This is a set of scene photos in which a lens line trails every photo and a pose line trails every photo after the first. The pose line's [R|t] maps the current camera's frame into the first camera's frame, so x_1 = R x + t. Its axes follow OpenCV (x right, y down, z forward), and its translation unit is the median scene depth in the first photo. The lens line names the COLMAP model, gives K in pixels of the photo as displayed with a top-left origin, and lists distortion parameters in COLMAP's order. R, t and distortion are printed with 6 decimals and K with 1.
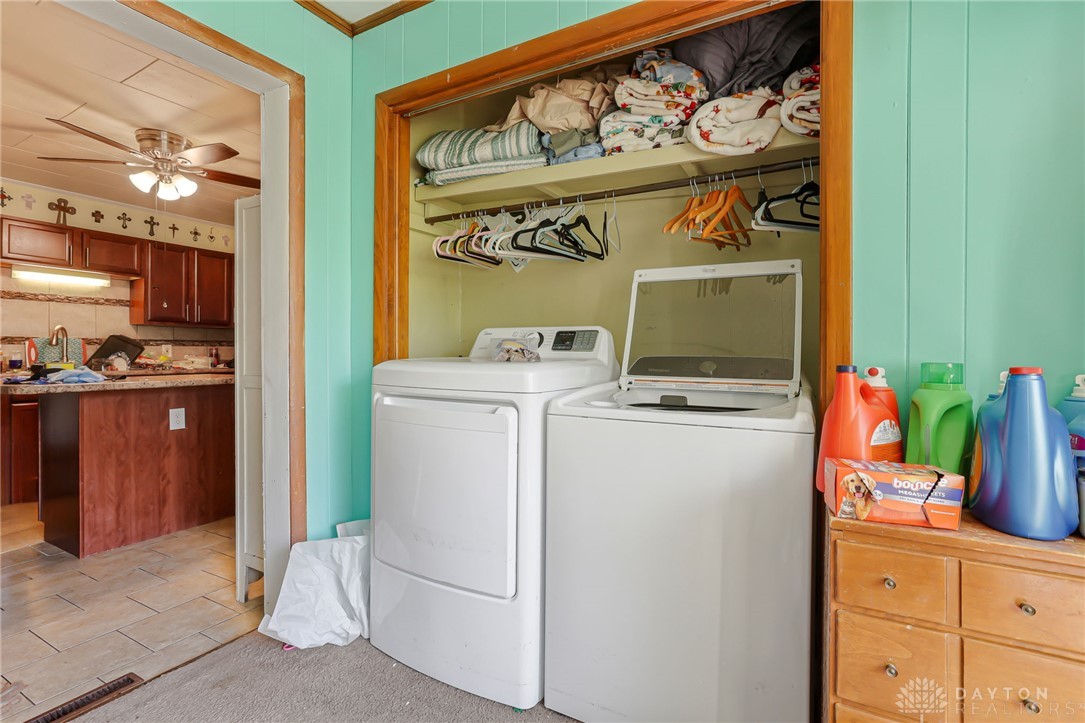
lens RADIAL K [[514.0, 0, 539.4], [0, 514.0, 361.7], [0, 0, 1]] dist [-0.021388, 0.000459]
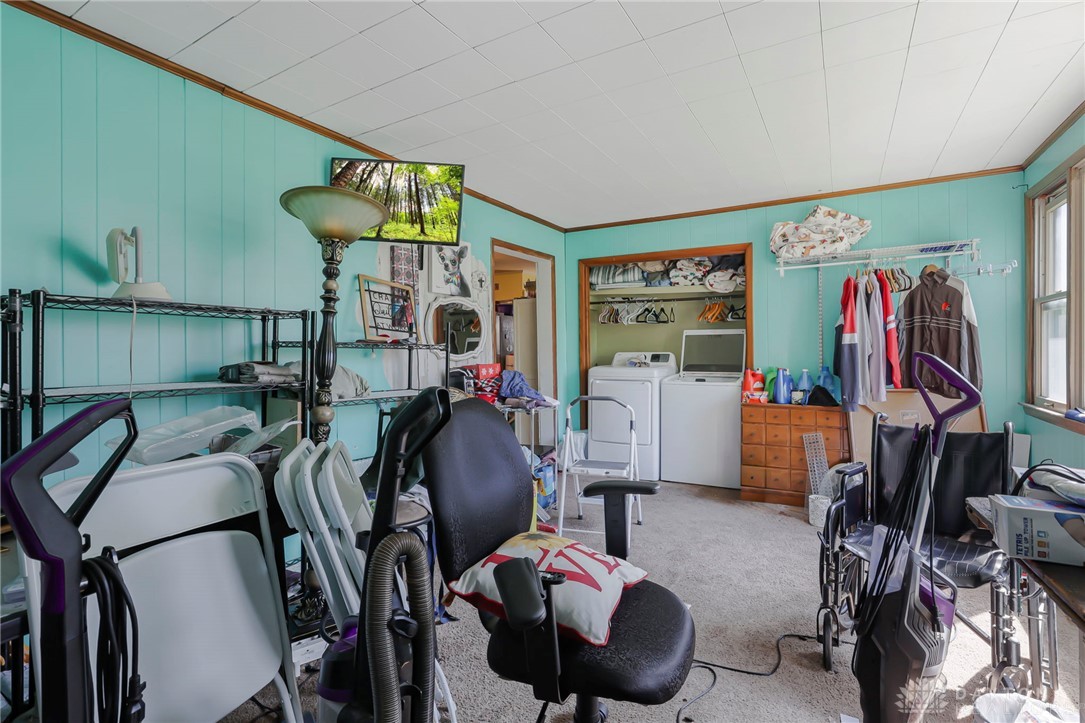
lens RADIAL K [[514.0, 0, 546.7], [0, 514.0, 357.8], [0, 0, 1]] dist [-0.021388, 0.000459]
pose [[0.999900, -0.010407, -0.009572, -0.485302], [0.010315, 0.999901, -0.009607, -0.024701], [0.009671, 0.009507, 0.999908, -1.593797]]
